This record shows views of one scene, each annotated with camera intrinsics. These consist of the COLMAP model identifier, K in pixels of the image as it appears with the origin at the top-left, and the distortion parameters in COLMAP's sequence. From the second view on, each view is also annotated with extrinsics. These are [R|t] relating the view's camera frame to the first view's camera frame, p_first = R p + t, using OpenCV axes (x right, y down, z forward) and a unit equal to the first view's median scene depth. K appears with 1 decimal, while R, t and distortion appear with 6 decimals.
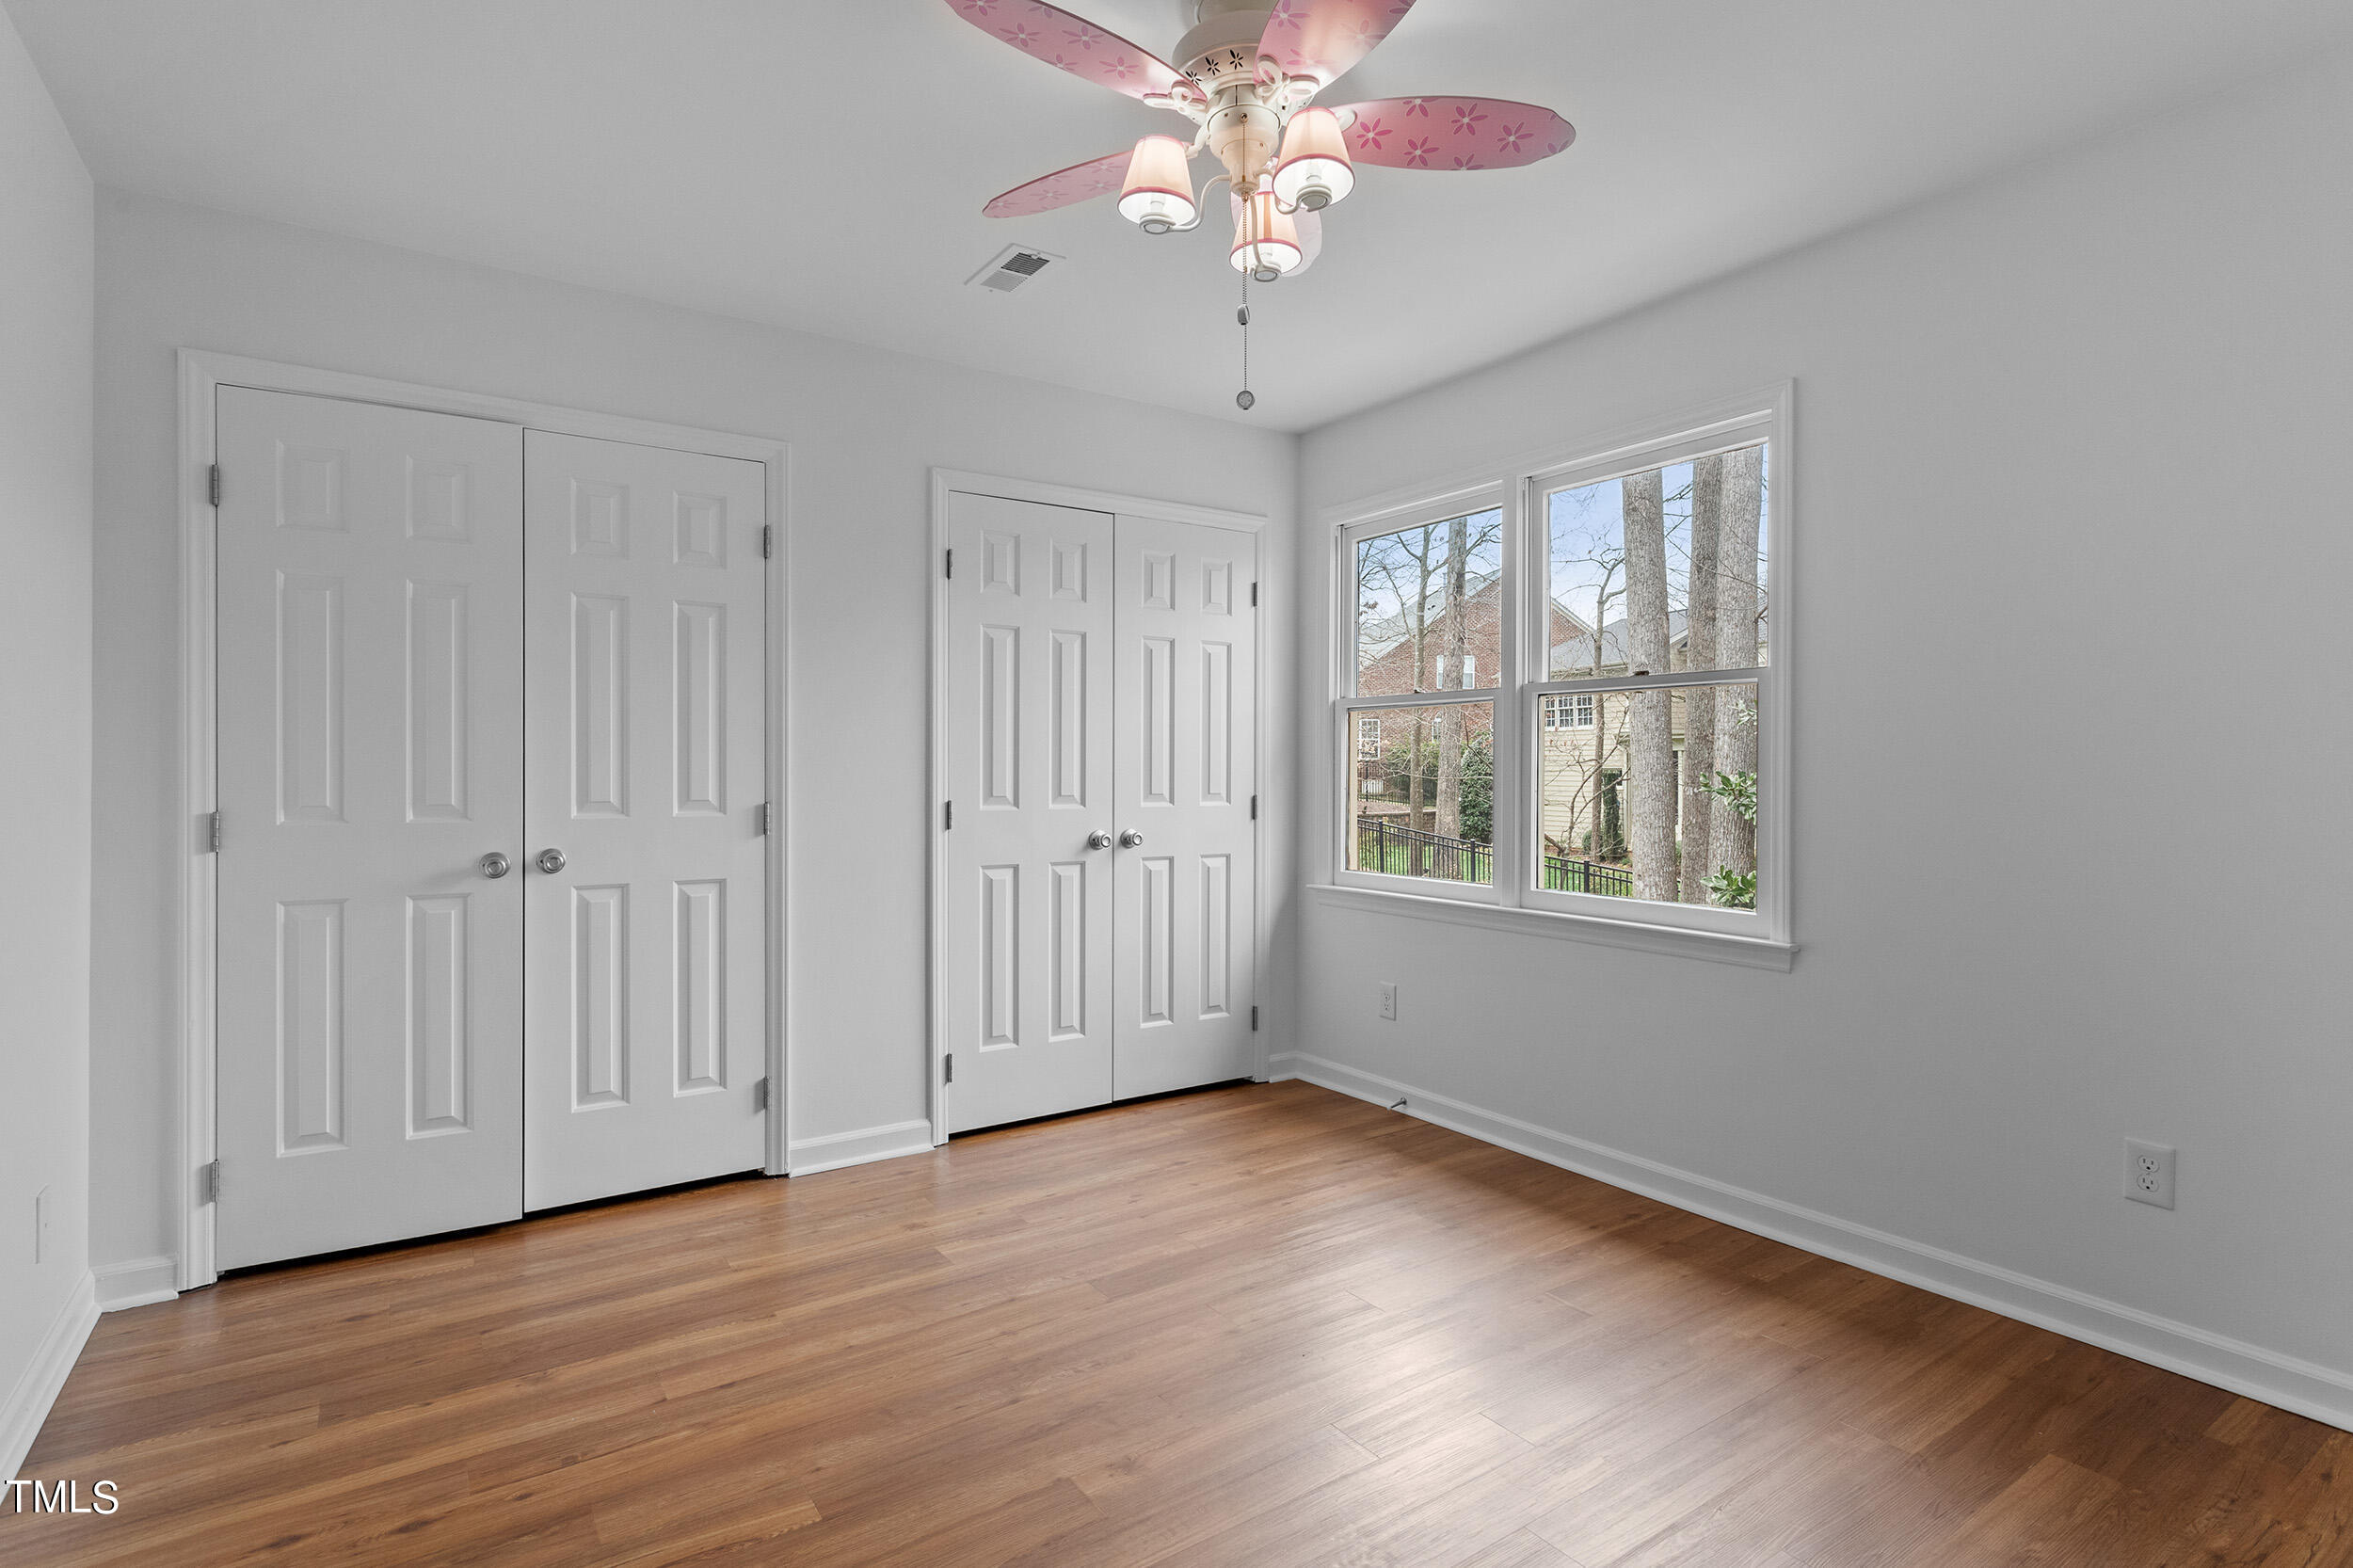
lens RADIAL K [[1142.0, 0, 1163.1], [0, 1142.0, 778.5], [0, 0, 1]] dist [0.004001, 0.001055]
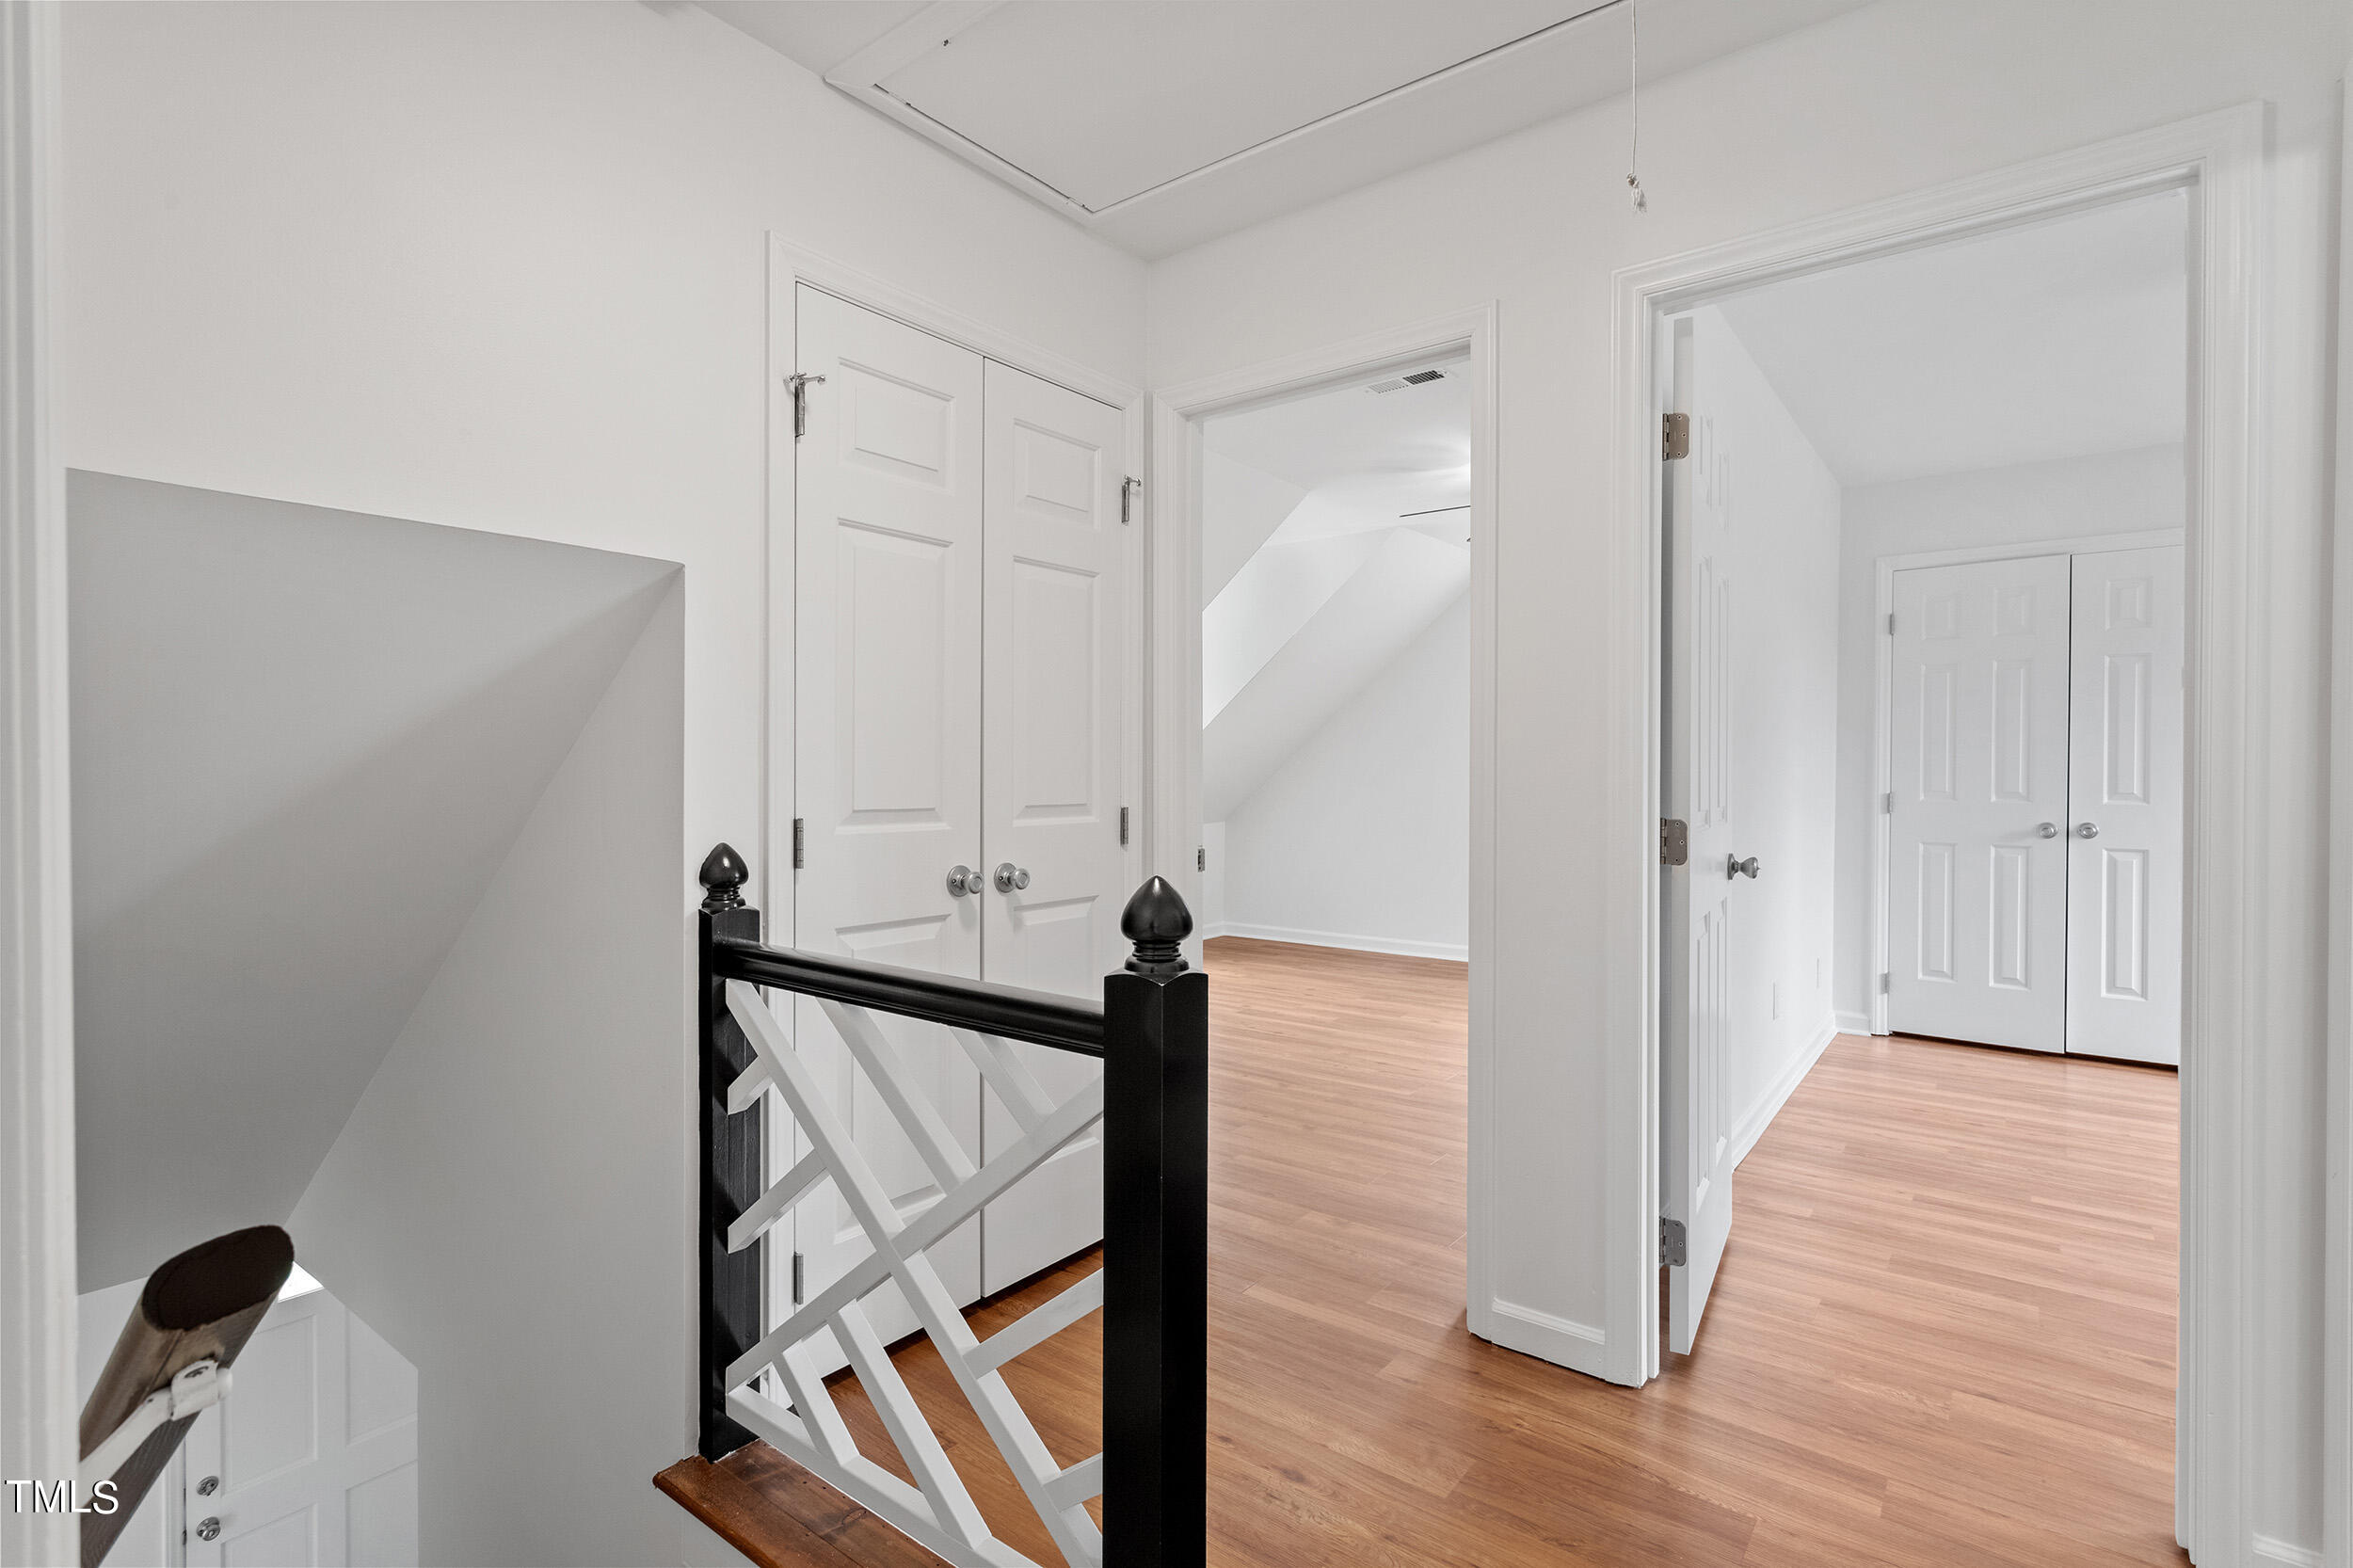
lens RADIAL K [[1142.0, 0, 1163.4], [0, 1142.0, 774.1], [0, 0, 1]] dist [0.004001, 0.001055]
pose [[0.309910, 0.008874, -0.950724, 0.579911], [-0.006253, 0.999954, 0.007295, -0.008015], [0.950745, 0.003684, 0.309951, -0.705923]]
